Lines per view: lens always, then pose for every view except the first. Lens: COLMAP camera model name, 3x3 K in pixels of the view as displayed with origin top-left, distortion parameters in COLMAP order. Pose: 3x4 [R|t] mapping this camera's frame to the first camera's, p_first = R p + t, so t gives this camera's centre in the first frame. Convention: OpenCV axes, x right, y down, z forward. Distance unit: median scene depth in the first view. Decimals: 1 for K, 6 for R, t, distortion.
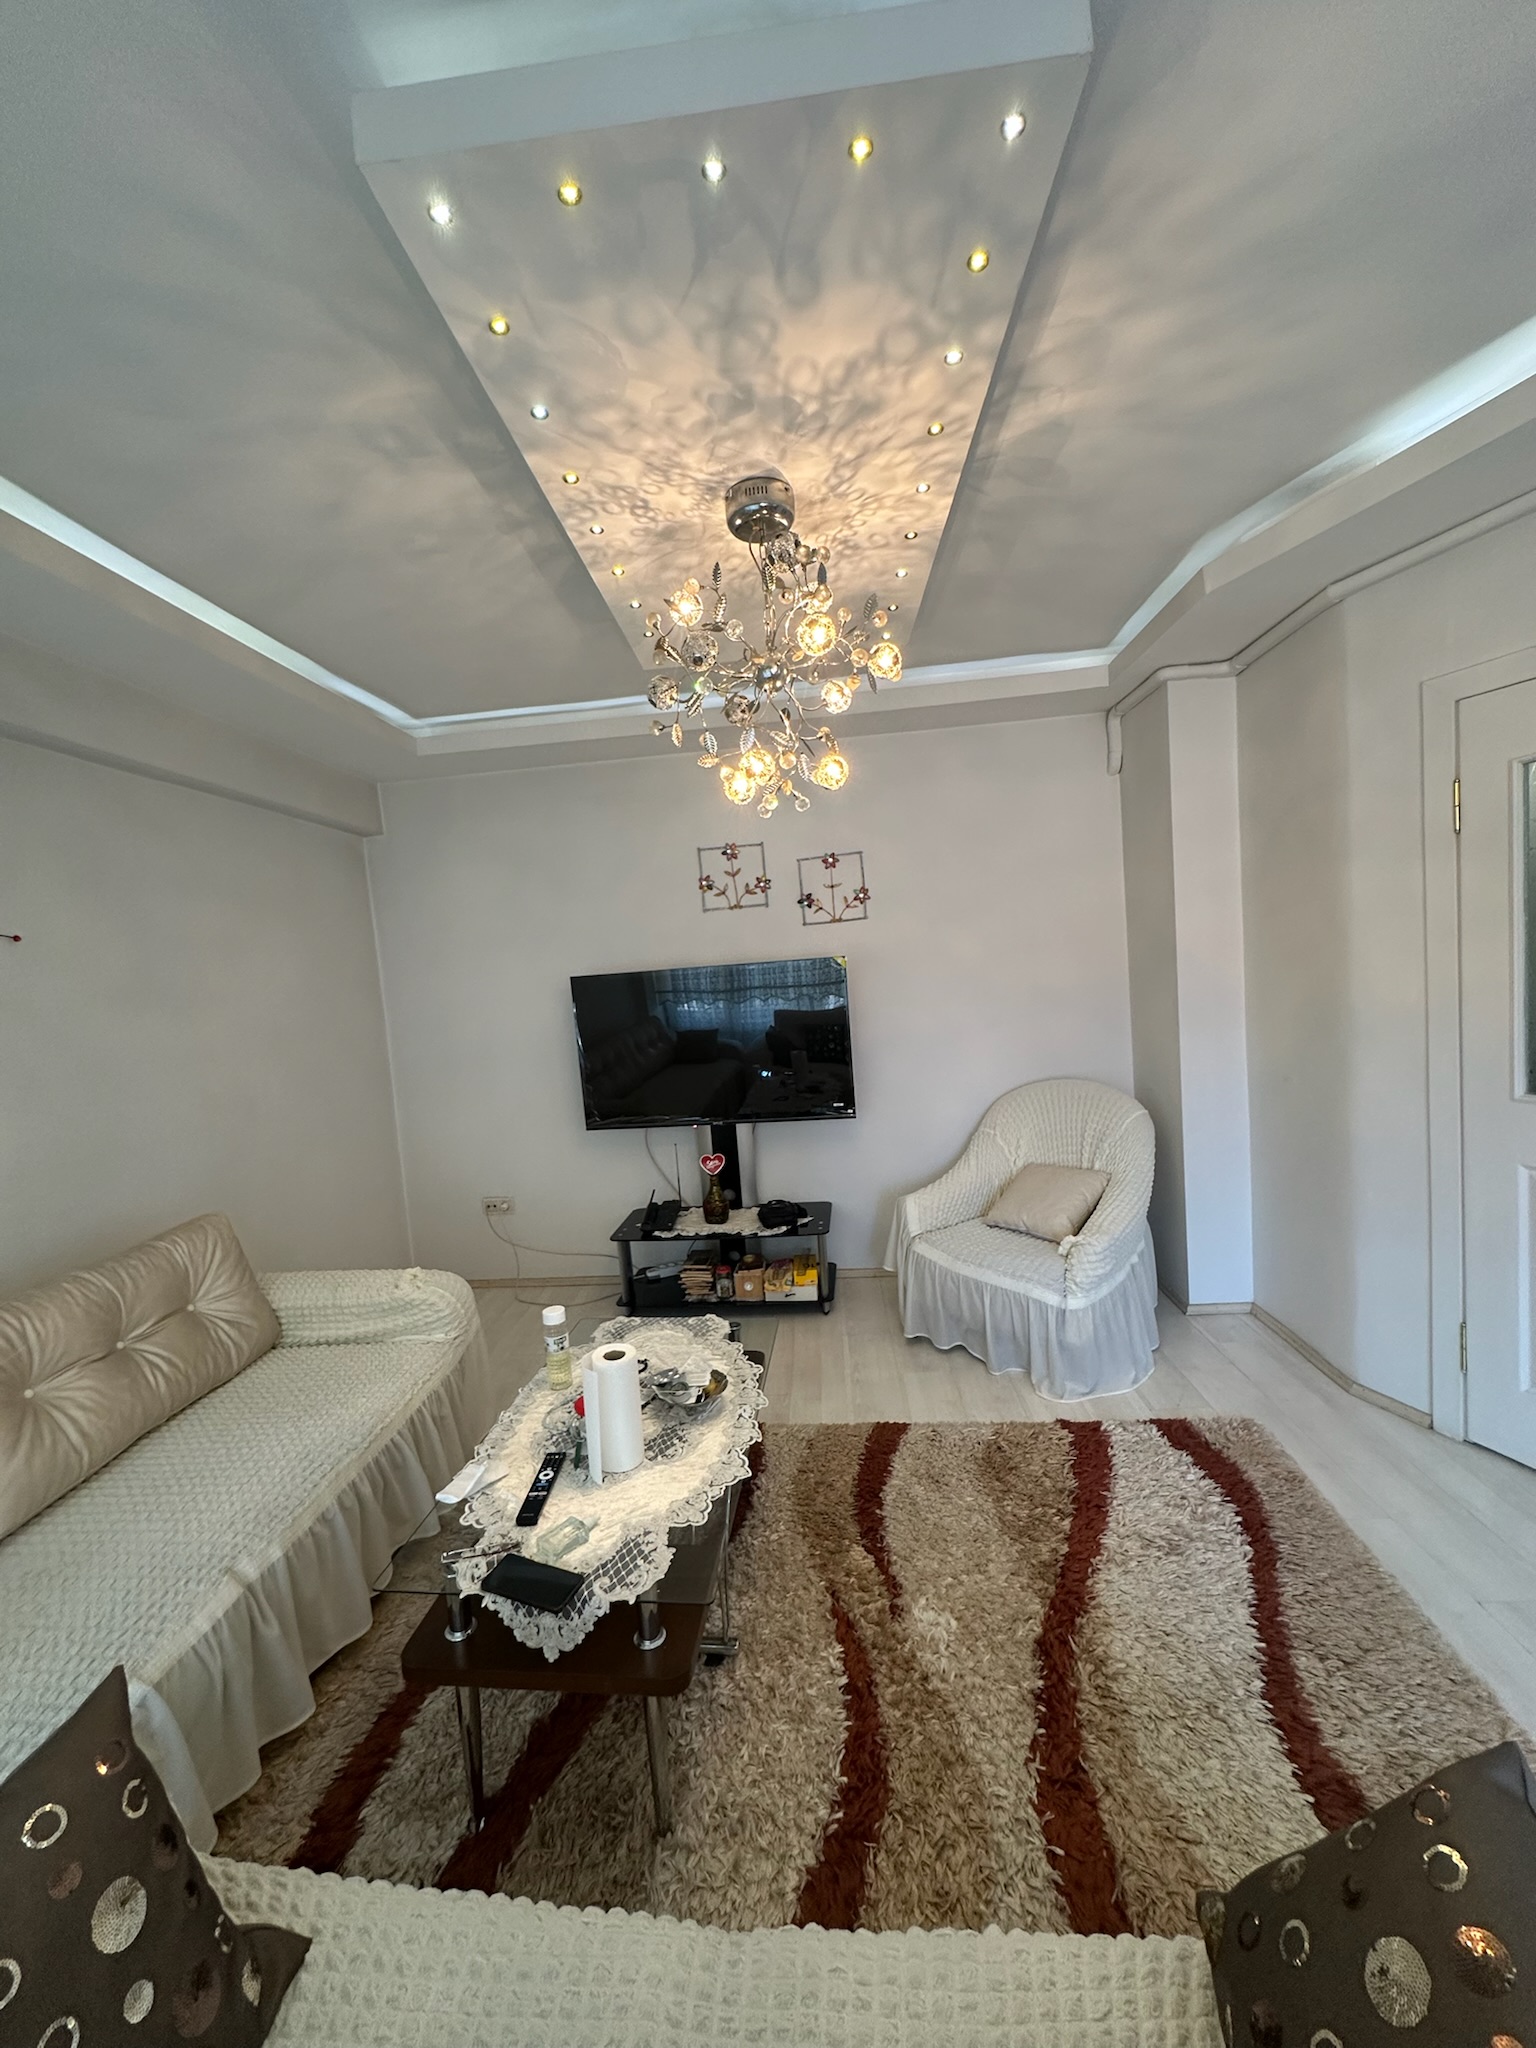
lens RADIAL K [[819.4, 0, 759.8], [0, 819.4, 1021.7], [0, 0, 1]] dist [-0.004595, 0.001631]
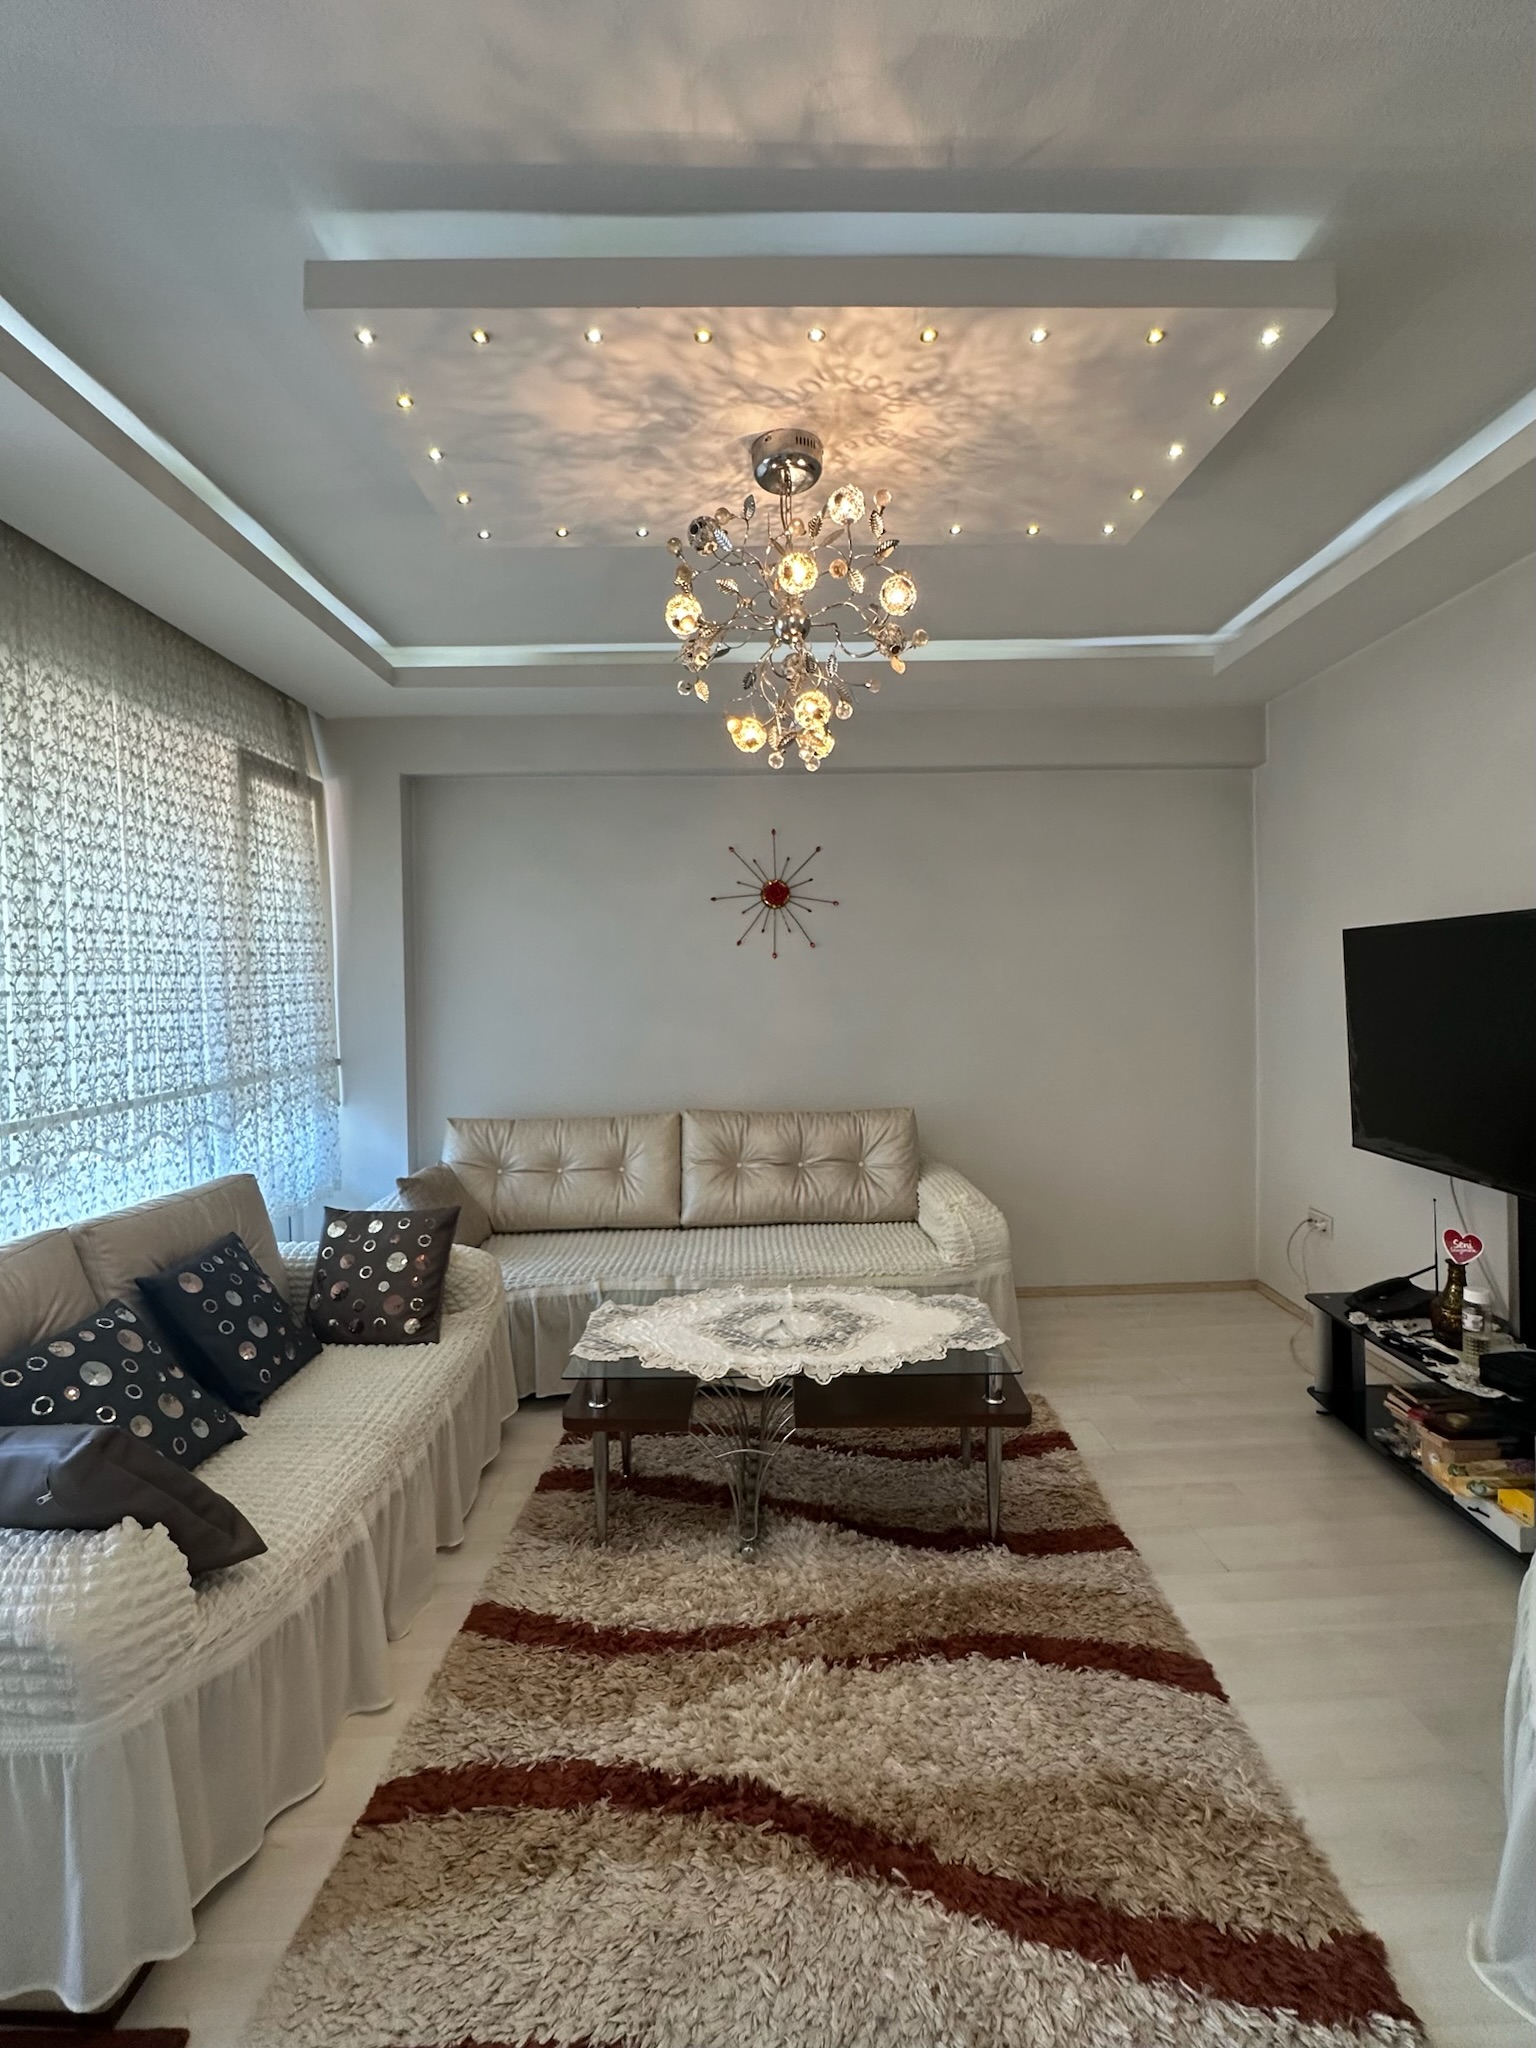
lens RADIAL K [[954.5, 0, 750.0], [0, 954.5, 1008.8], [0, 0, 1]] dist [-0.003655, -0.002588]
pose [[0.087309, 0.092021, -0.991922, 0.828109], [-0.051972, 0.994789, 0.087712, -0.045632], [0.994825, 0.043894, 0.091637, 0.613124]]
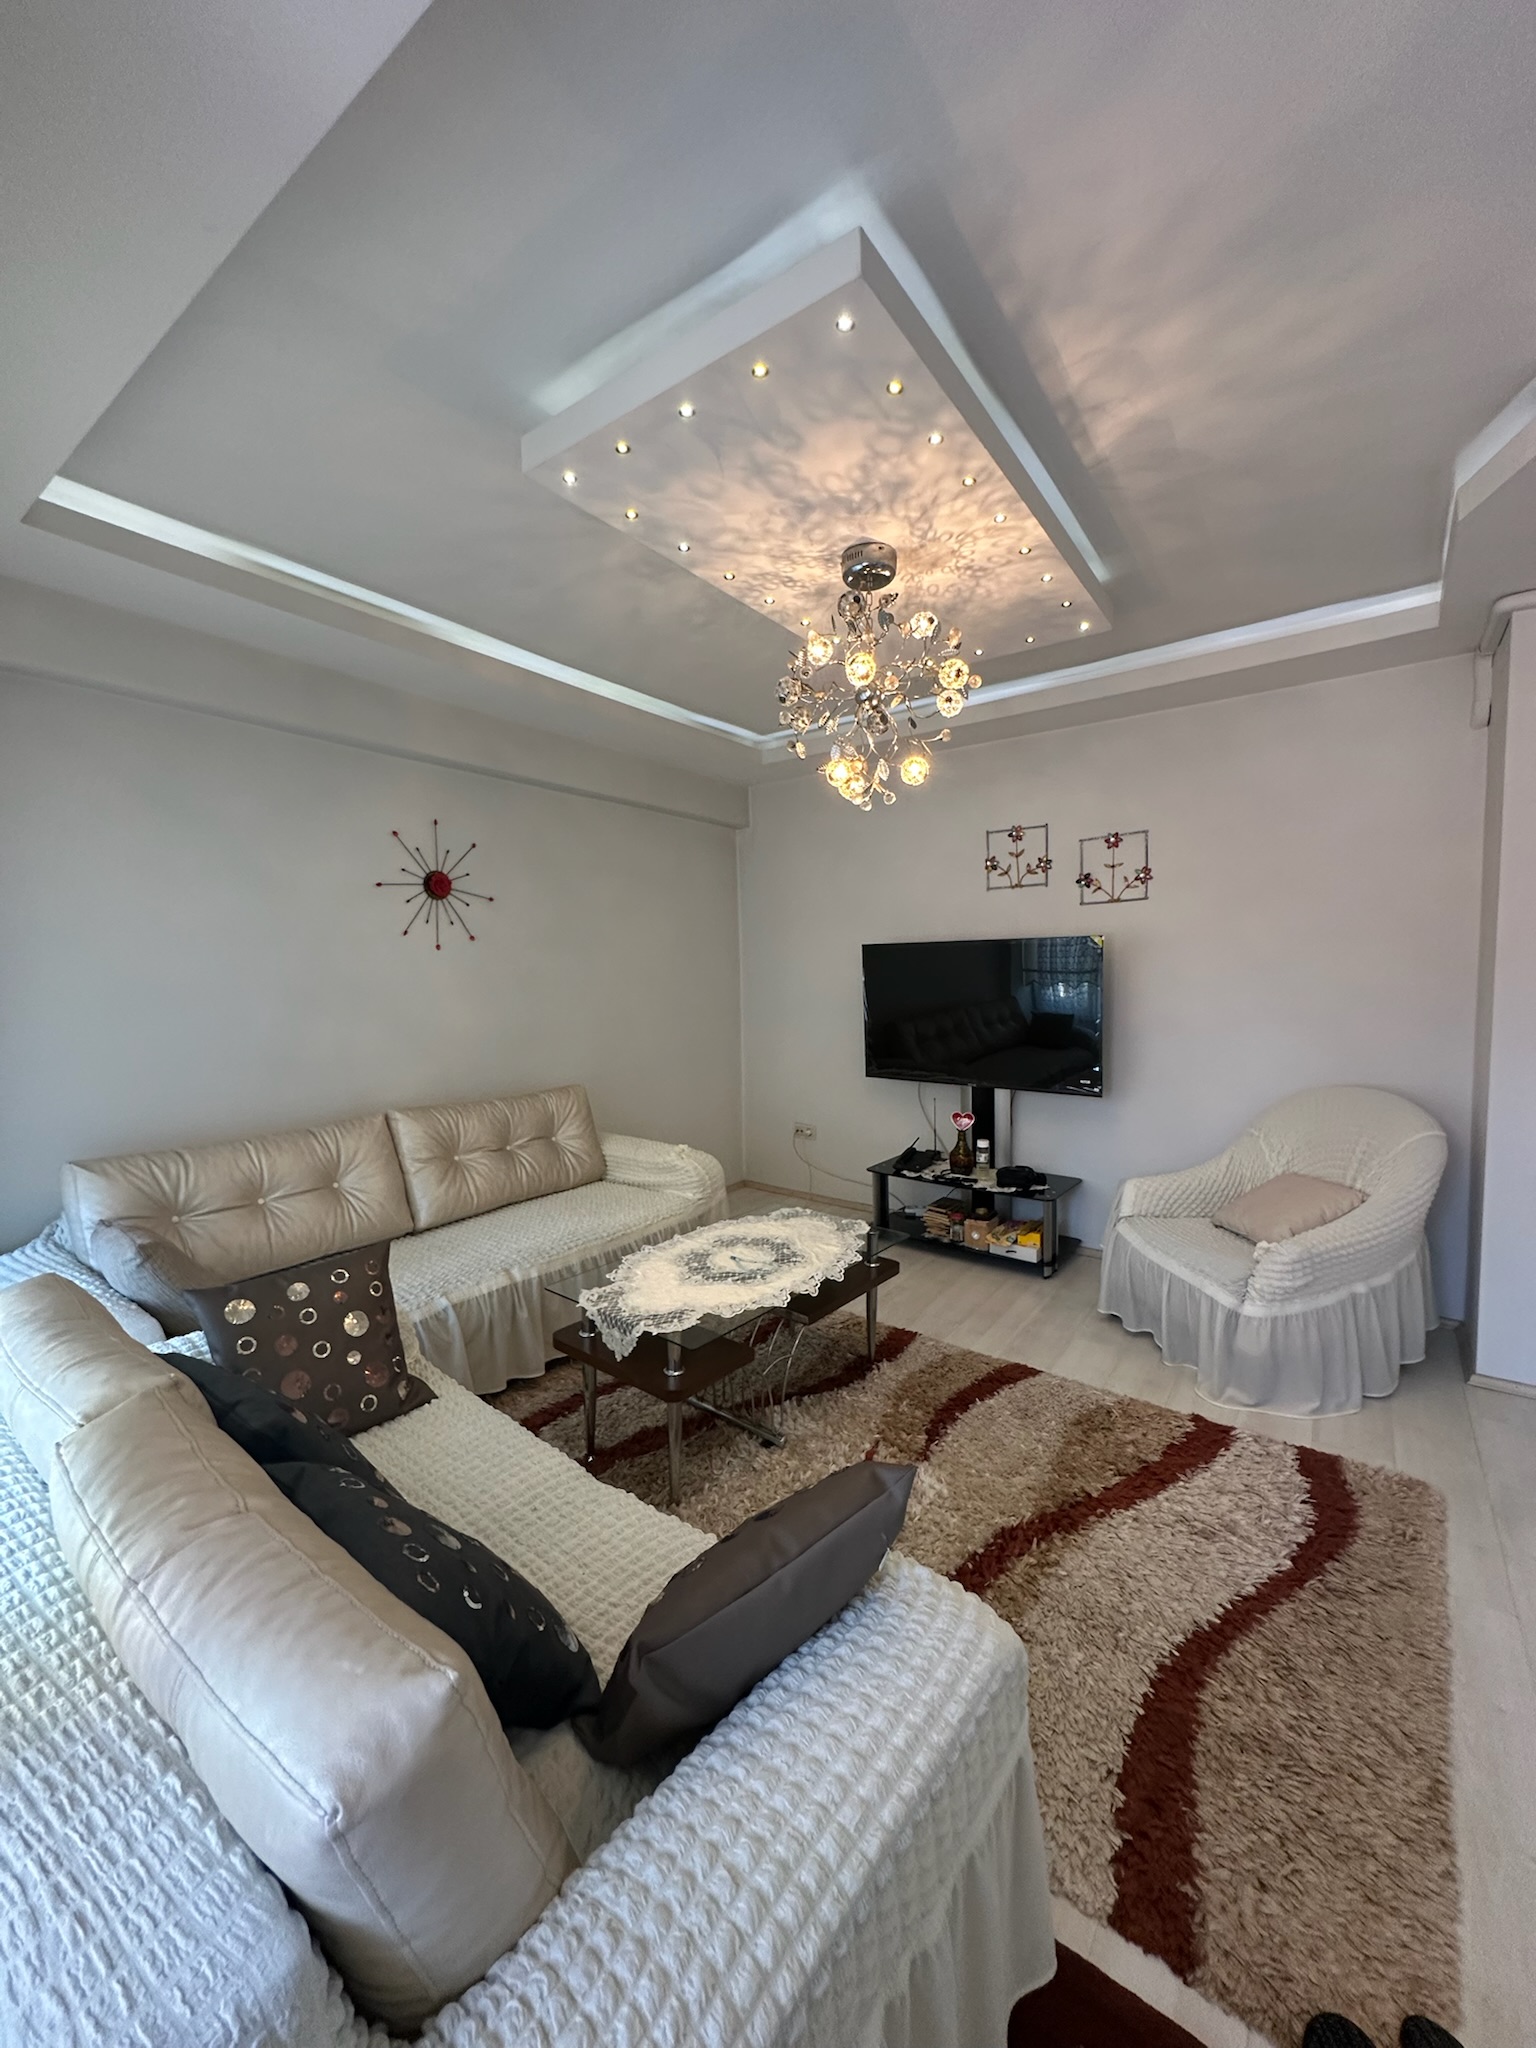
lens RADIAL K [[819.4, 0, 761.2], [0, 819.4, 1019.3], [0, 0, 1]] dist [-0.004595, 0.001631]
pose [[0.843190, 0.094390, -0.529265, 0.414426], [-0.084939, 0.995491, 0.042218, 0.022195], [0.530864, 0.009358, 0.847405, -0.105962]]
